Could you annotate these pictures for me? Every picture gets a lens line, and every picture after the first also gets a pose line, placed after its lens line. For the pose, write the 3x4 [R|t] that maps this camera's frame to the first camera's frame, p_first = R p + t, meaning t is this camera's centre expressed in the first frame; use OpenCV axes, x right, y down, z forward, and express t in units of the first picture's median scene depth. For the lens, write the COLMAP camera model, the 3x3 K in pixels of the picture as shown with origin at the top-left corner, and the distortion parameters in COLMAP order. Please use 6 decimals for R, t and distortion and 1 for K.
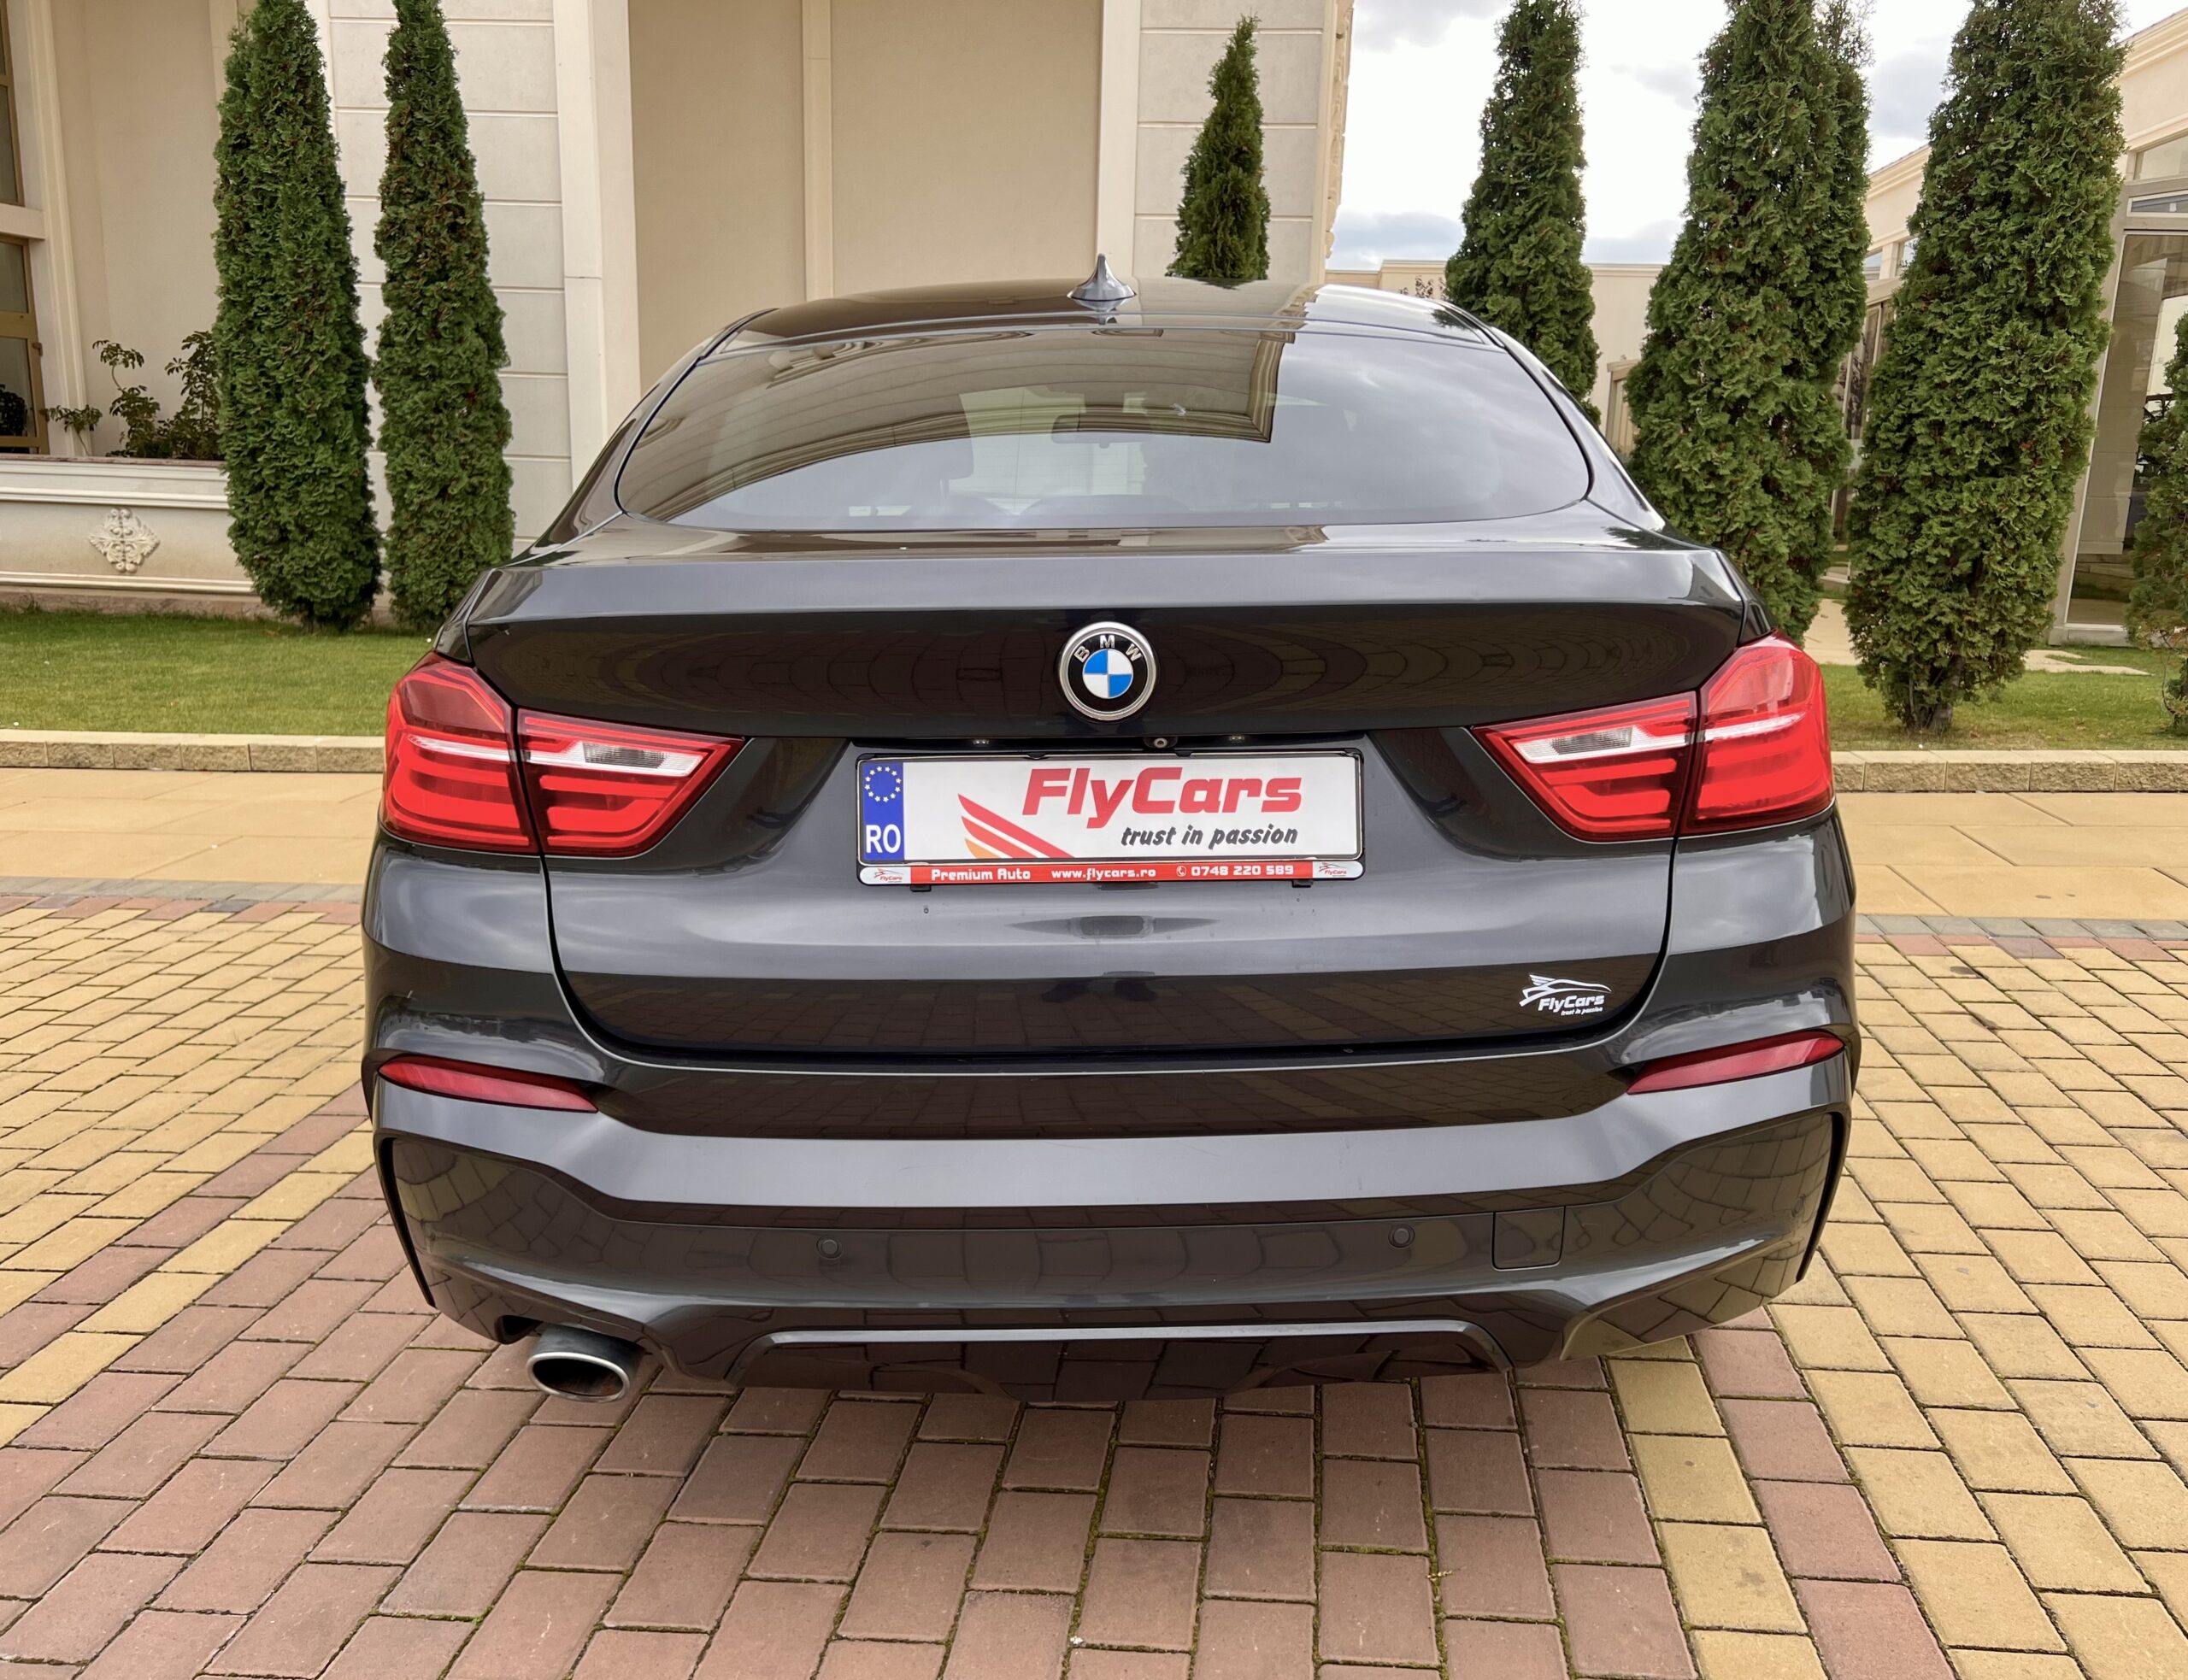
lens RADIAL K [[1774.2, 0, 1113.4], [0, 1774.2, 851.5], [0, 0, 1]] dist [0.008734, 0.004609]
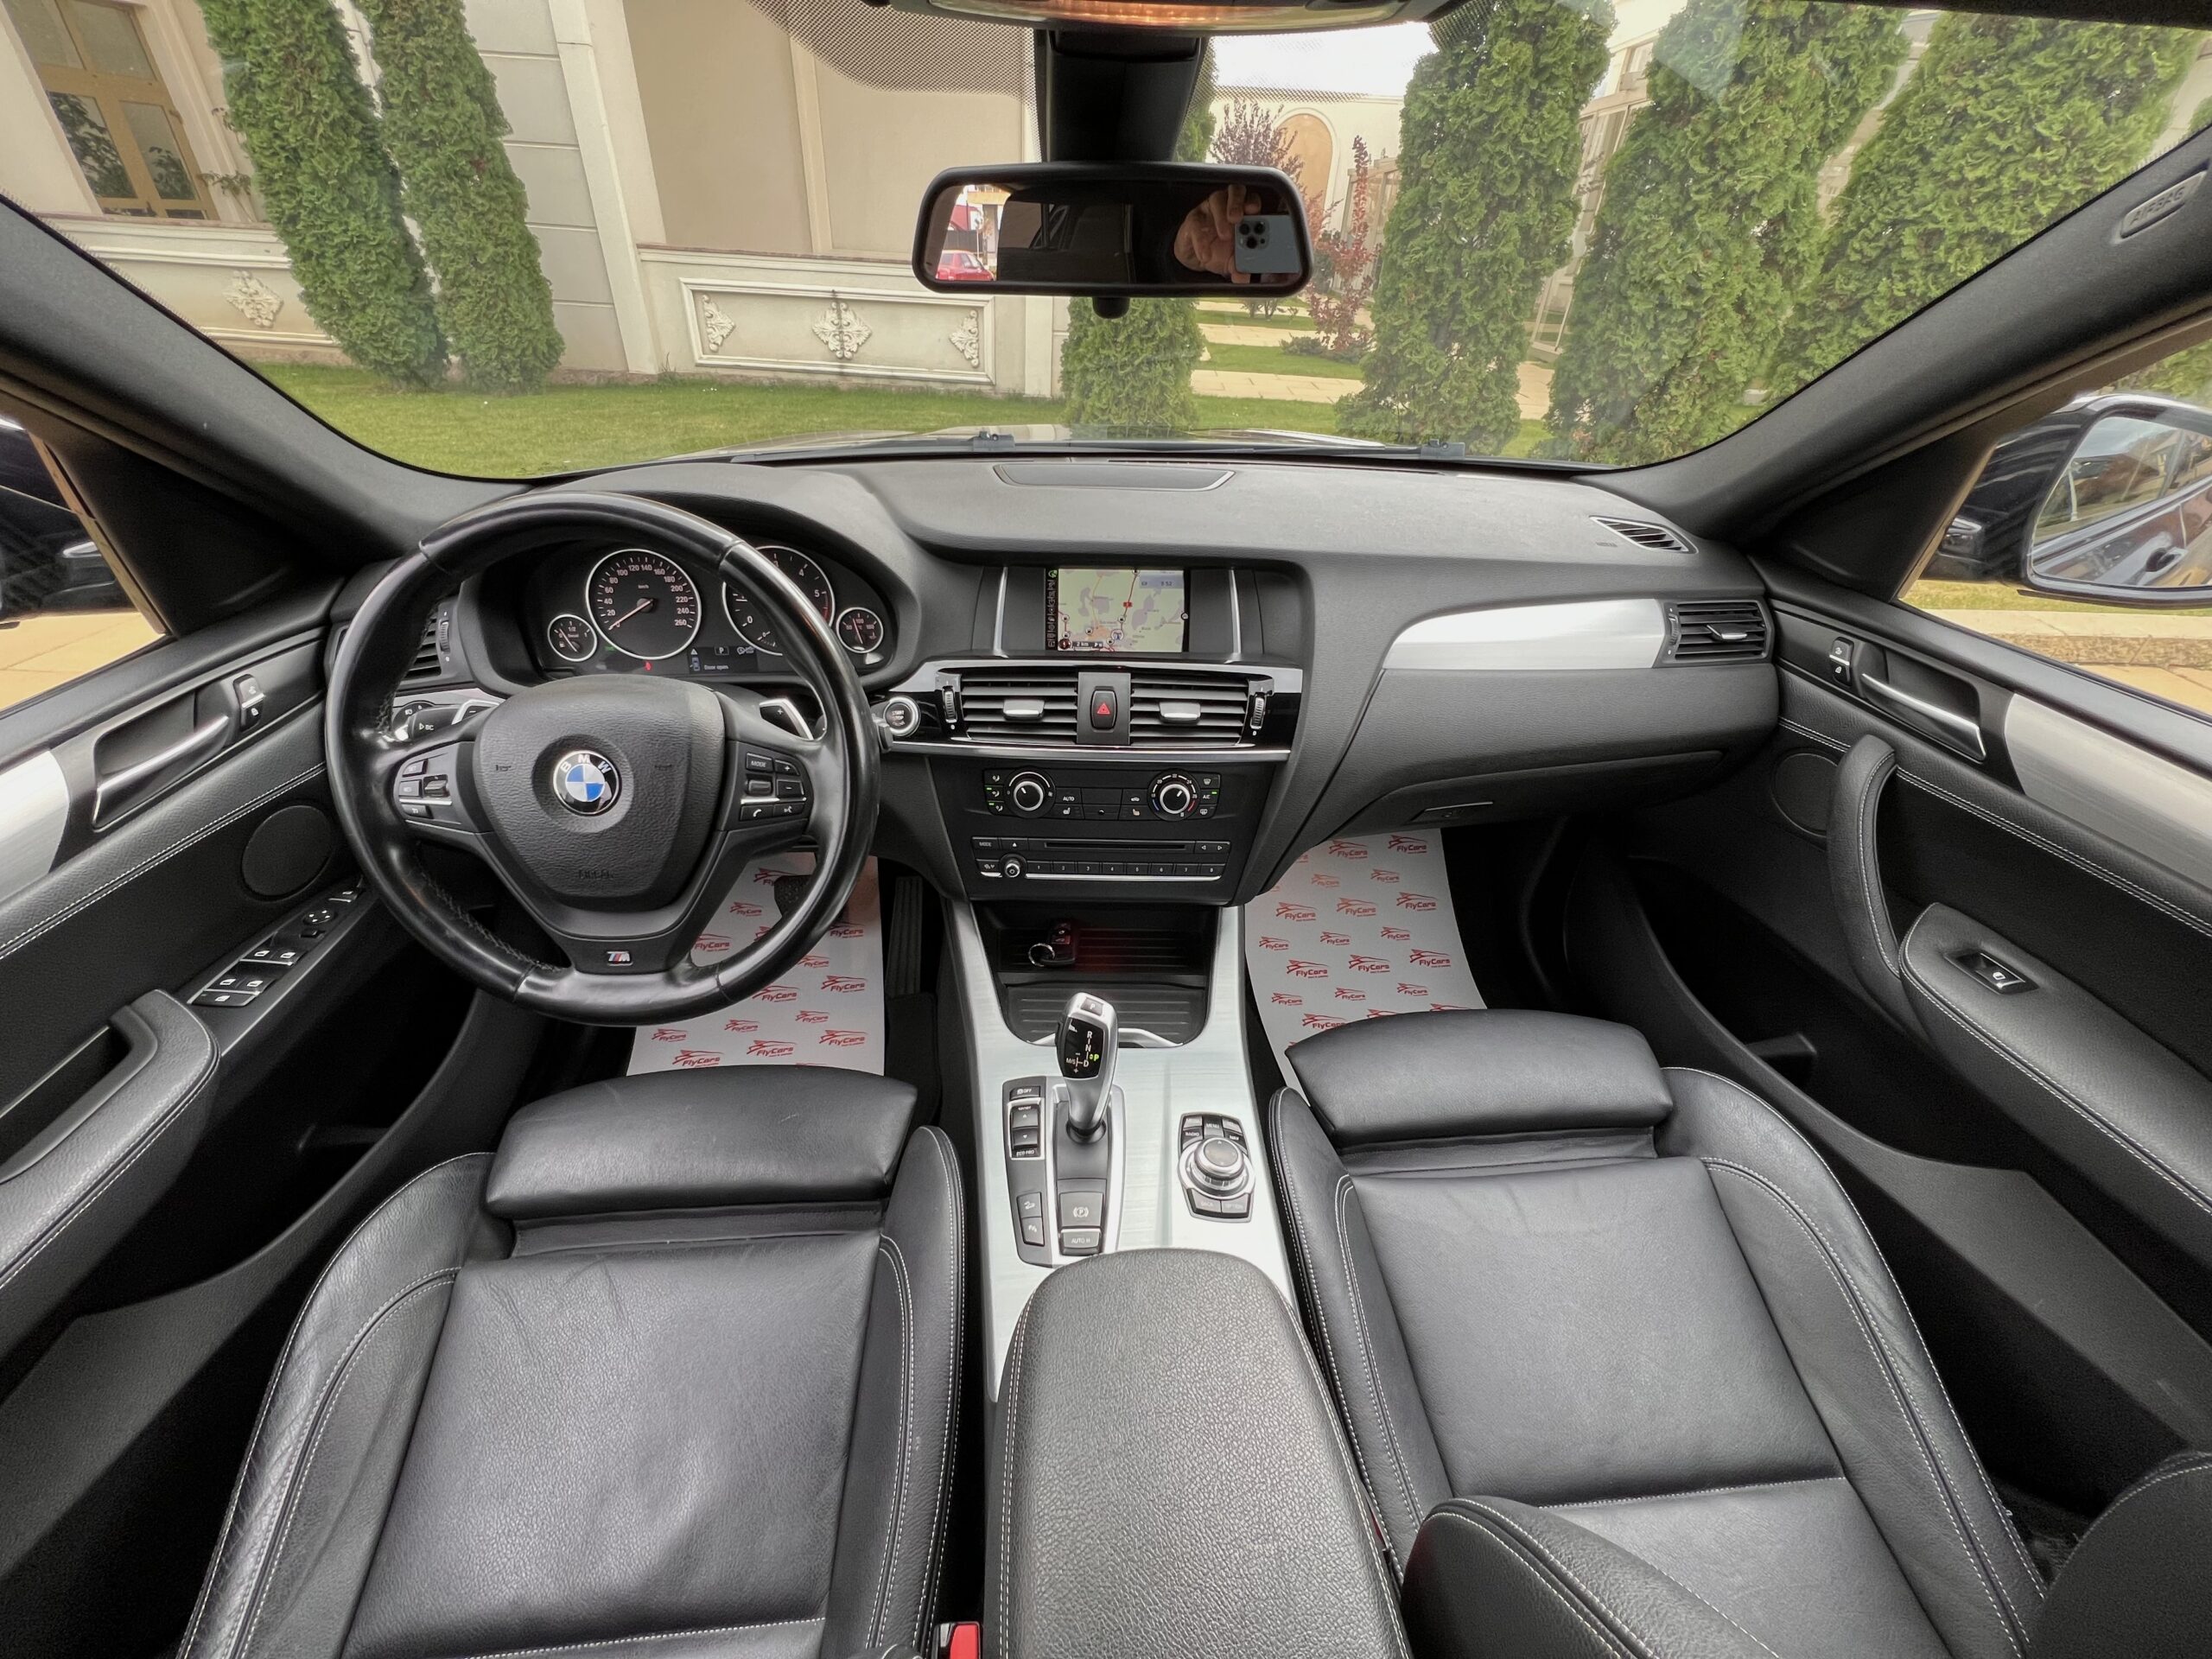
lens RADIAL K [[876.0, 0, 1101.2], [0, 876.0, 828.2], [0, 0, 1]] dist [-0.001014, -0.002122]
pose [[0.997683, -0.018441, 0.065488, -0.006134], [-0.007115, 0.929004, 0.370002, -0.071424], [-0.067662, -0.369611, 0.926720, 0.300995]]
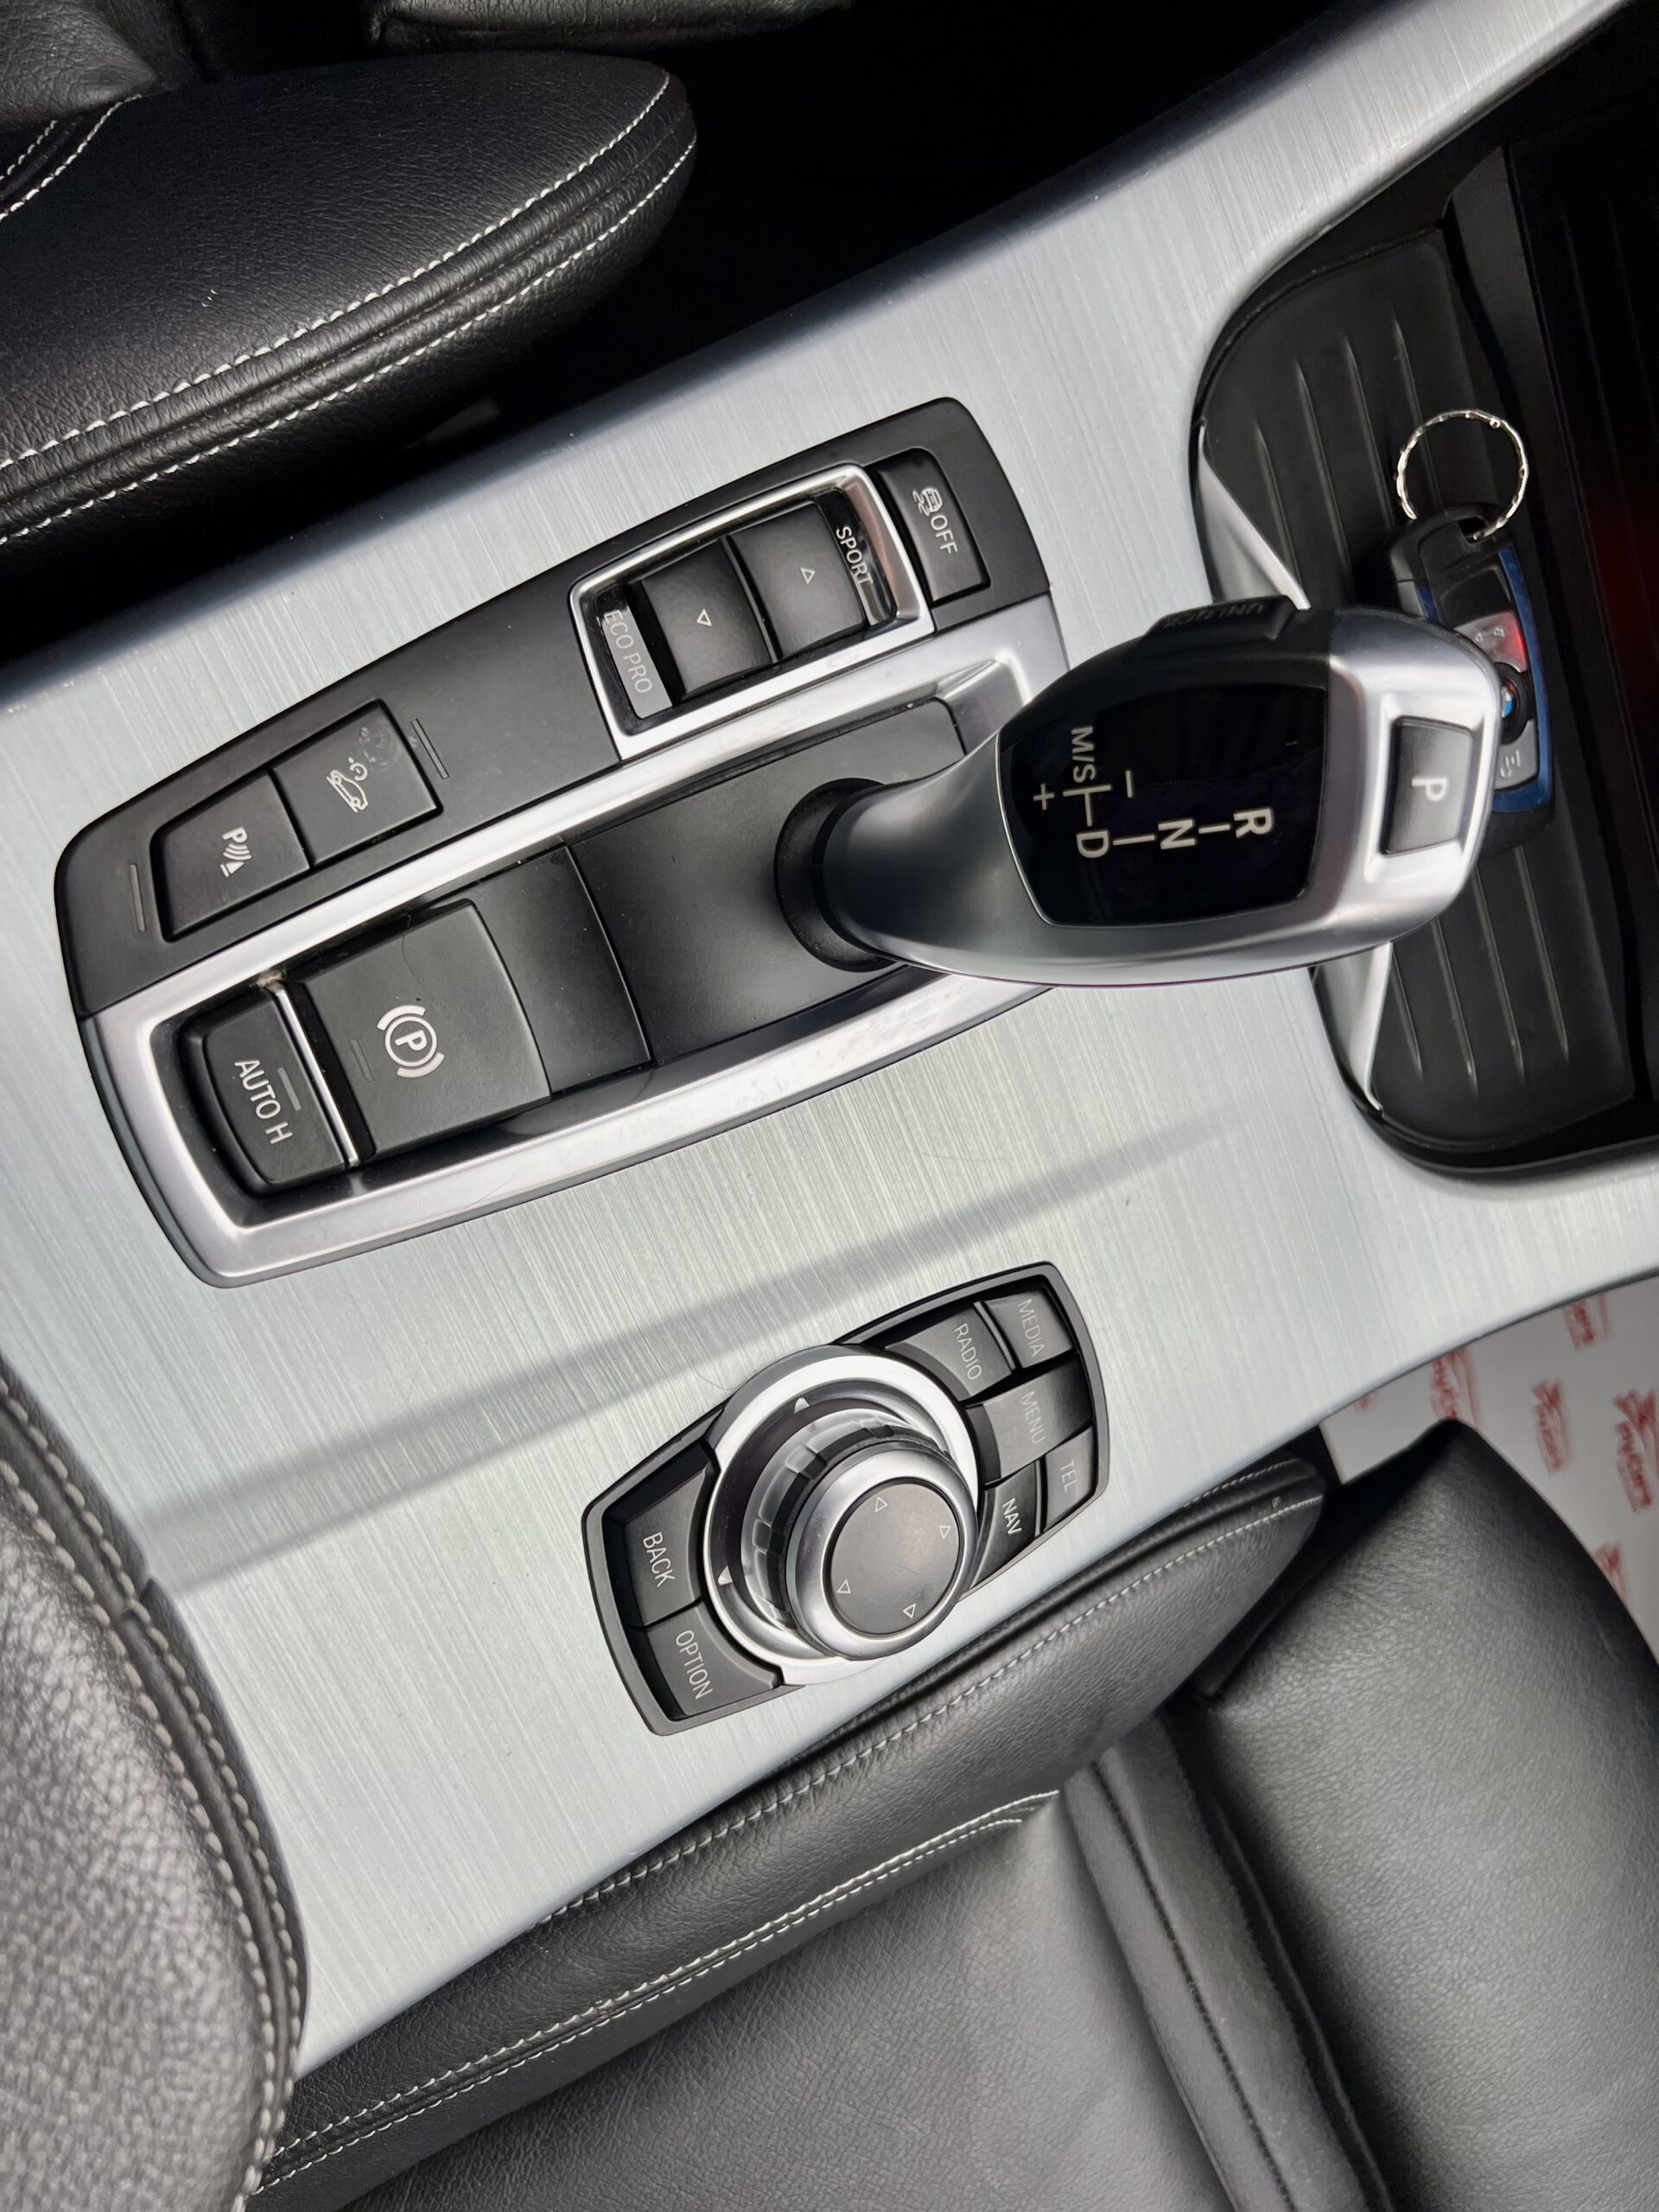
lens RADIAL K [[1672.0, 0, 829.5], [0, 1672.0, 1106.0], [0, 0, 1]] dist [0.041538, -0.058834]
pose [[0.374477, 0.894491, 0.244239, -0.006731], [-0.551660, 0.003212, 0.834063, -0.052380], [0.745277, -0.447075, 0.494657, 0.331962]]
